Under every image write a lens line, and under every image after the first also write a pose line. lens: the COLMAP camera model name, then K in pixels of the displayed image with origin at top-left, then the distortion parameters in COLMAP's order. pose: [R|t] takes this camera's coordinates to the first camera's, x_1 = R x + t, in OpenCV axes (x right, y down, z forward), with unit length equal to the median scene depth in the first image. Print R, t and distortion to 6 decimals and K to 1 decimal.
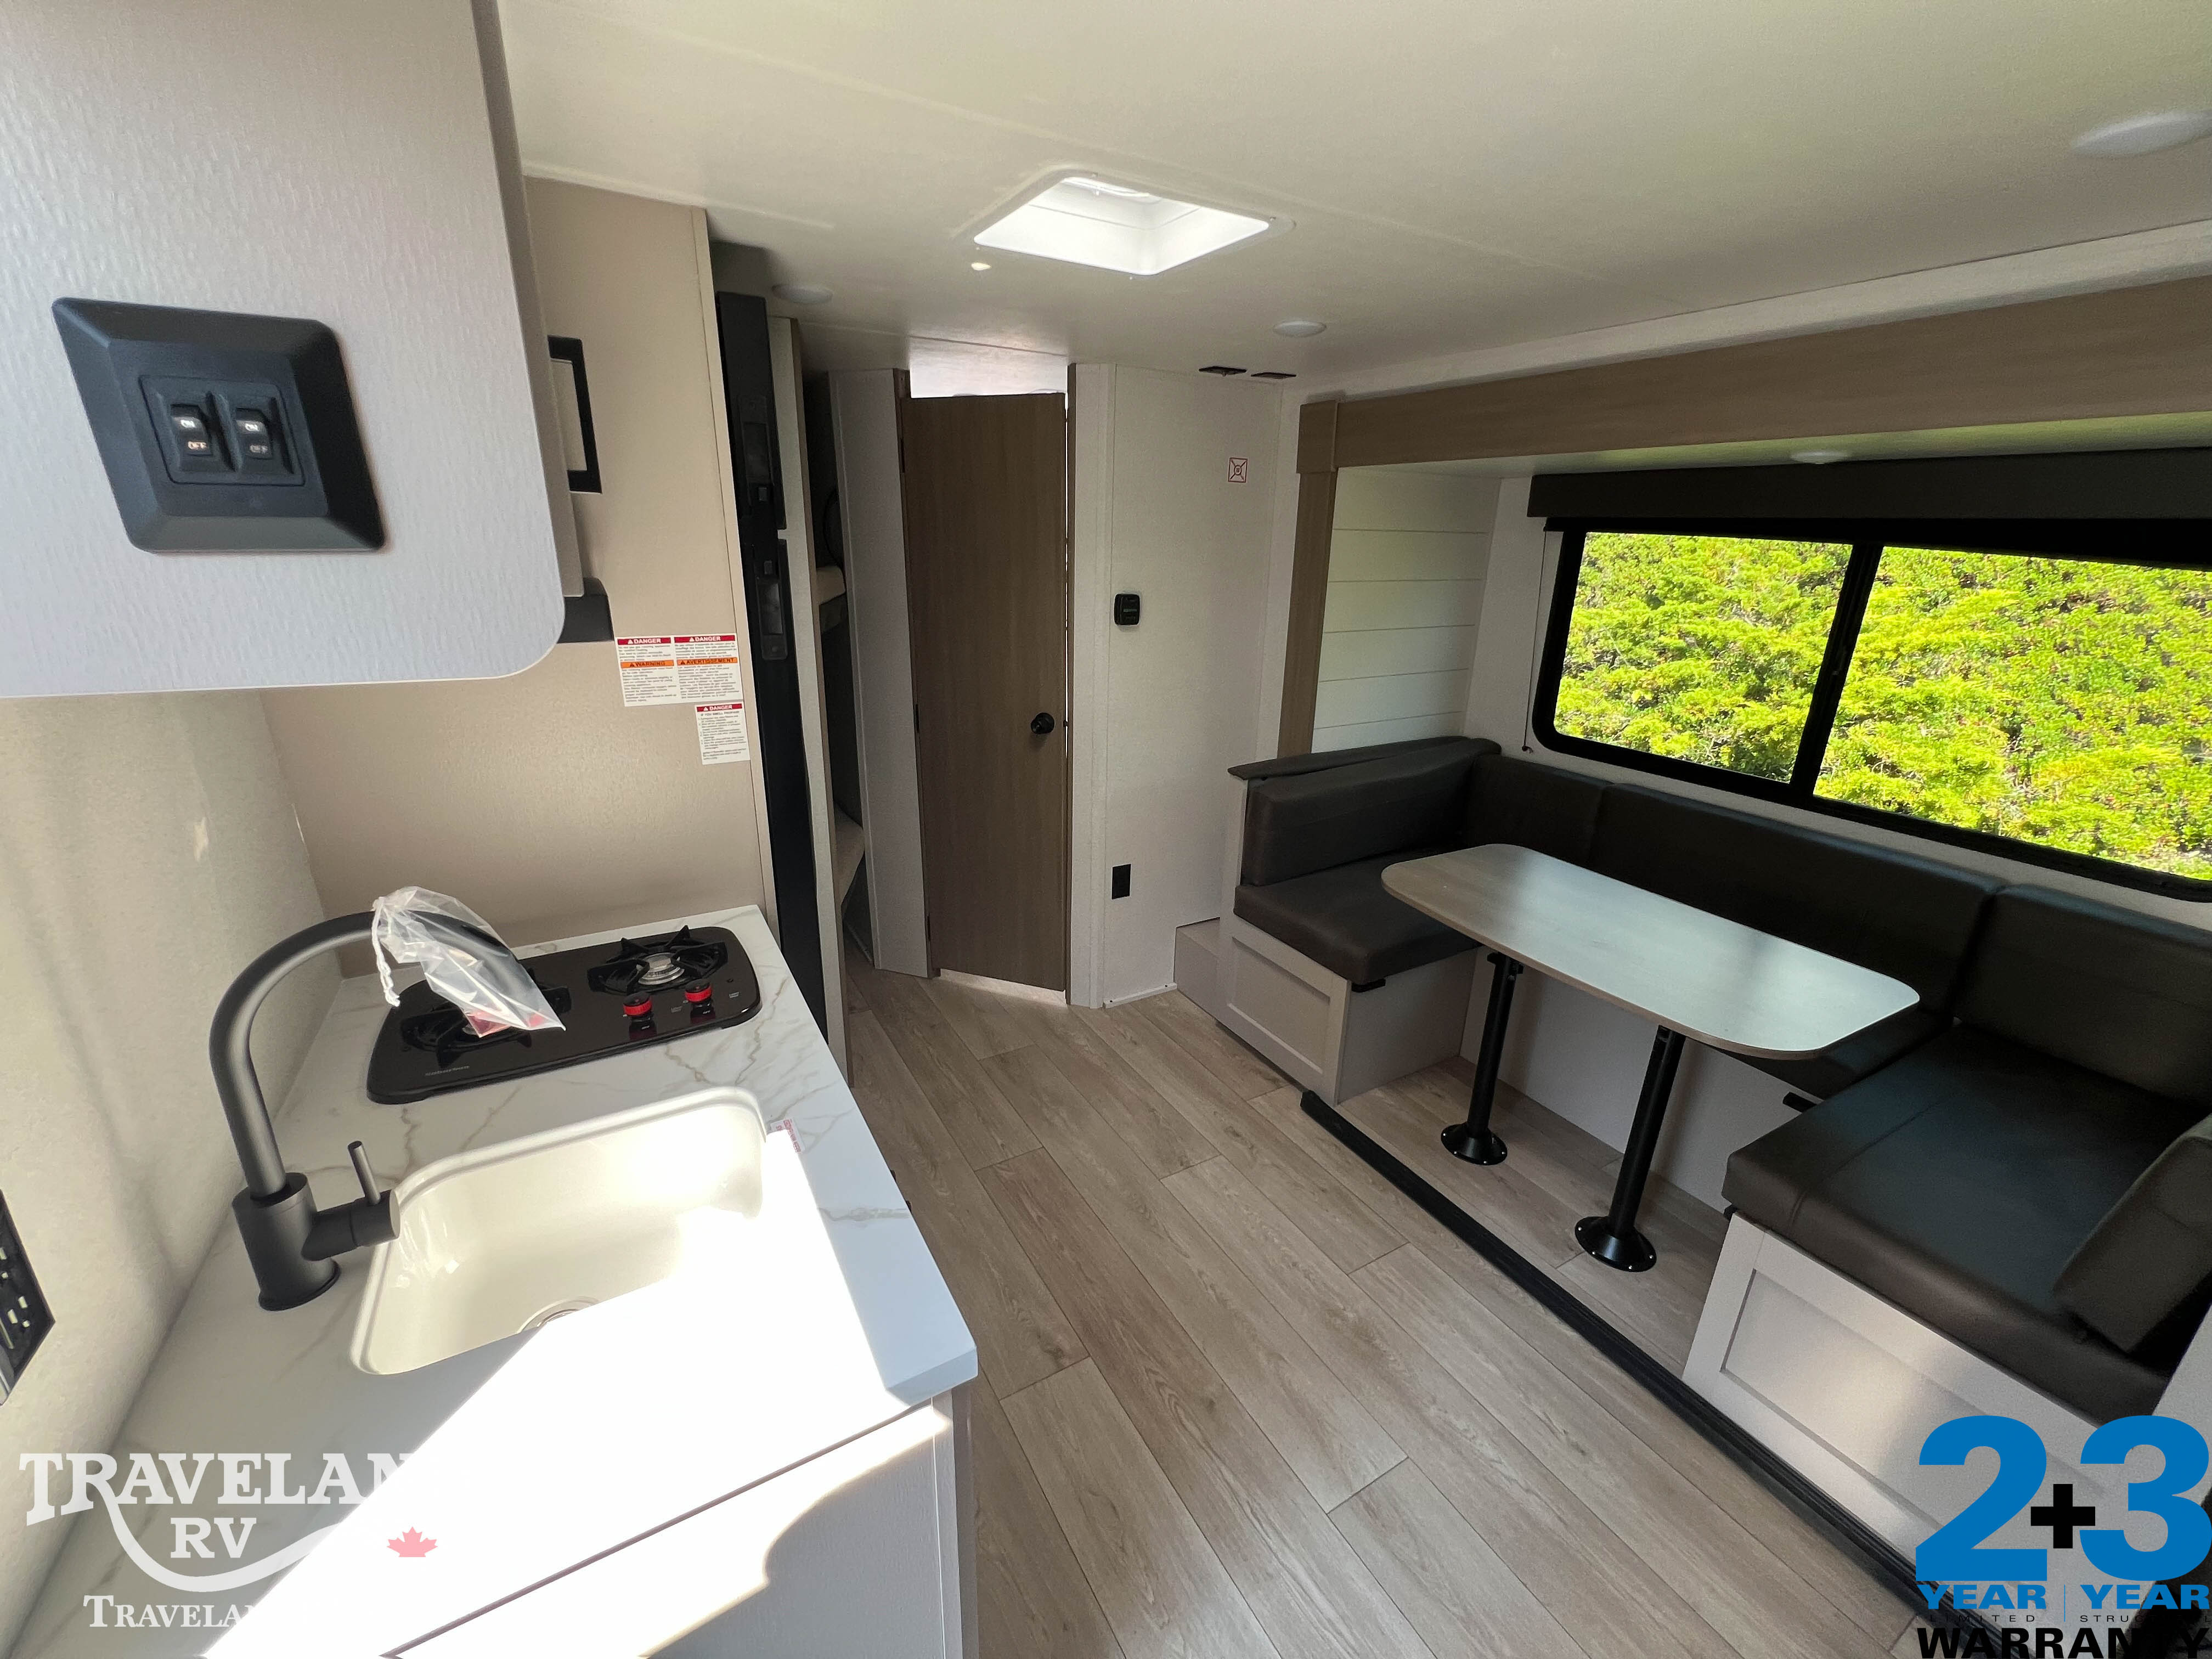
lens RADIAL K [[883.4, 0, 1112.3], [0, 883.4, 826.6], [0, 0, 1]] dist [-0.002199, 0.000219]
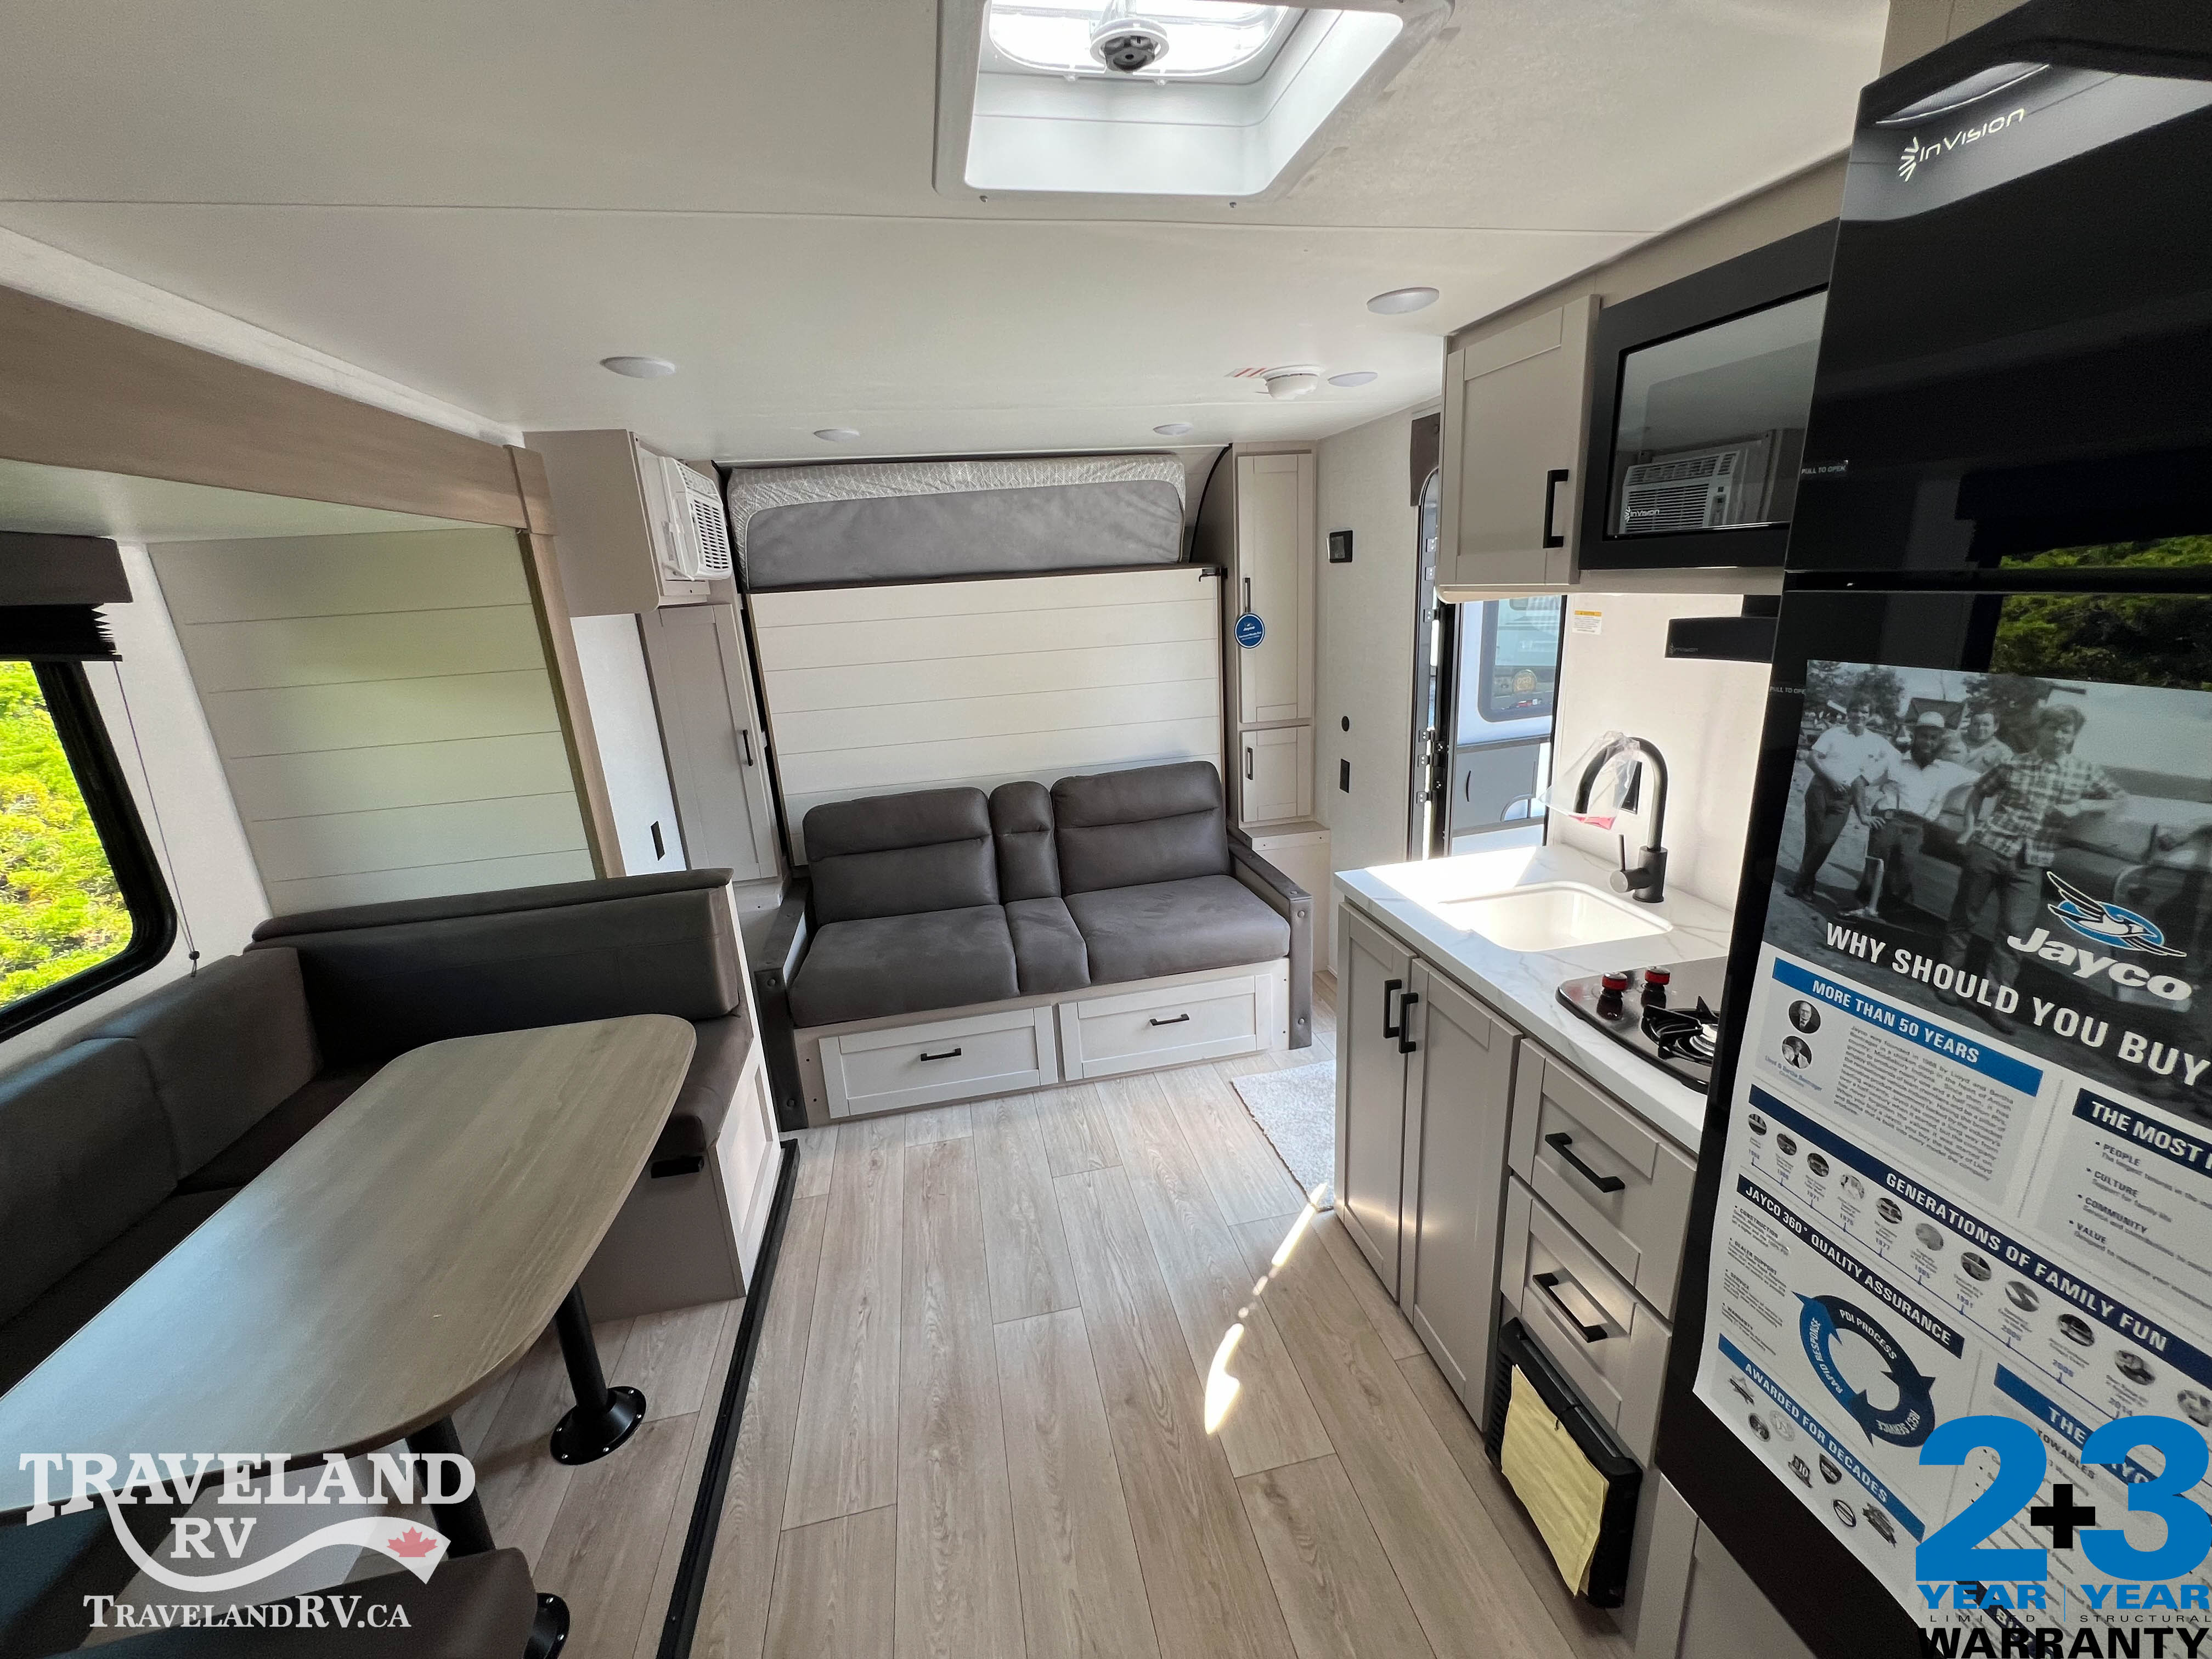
lens RADIAL K [[883.4, 0, 1112.3], [0, 883.4, 826.6], [0, 0, 1]] dist [-0.002199, 0.000219]
pose [[-0.950659, -0.054674, 0.305384, -0.150299], [0.130514, 0.822525, 0.553552, -0.479231], [-0.281451, 0.566095, -0.774804, 1.407333]]
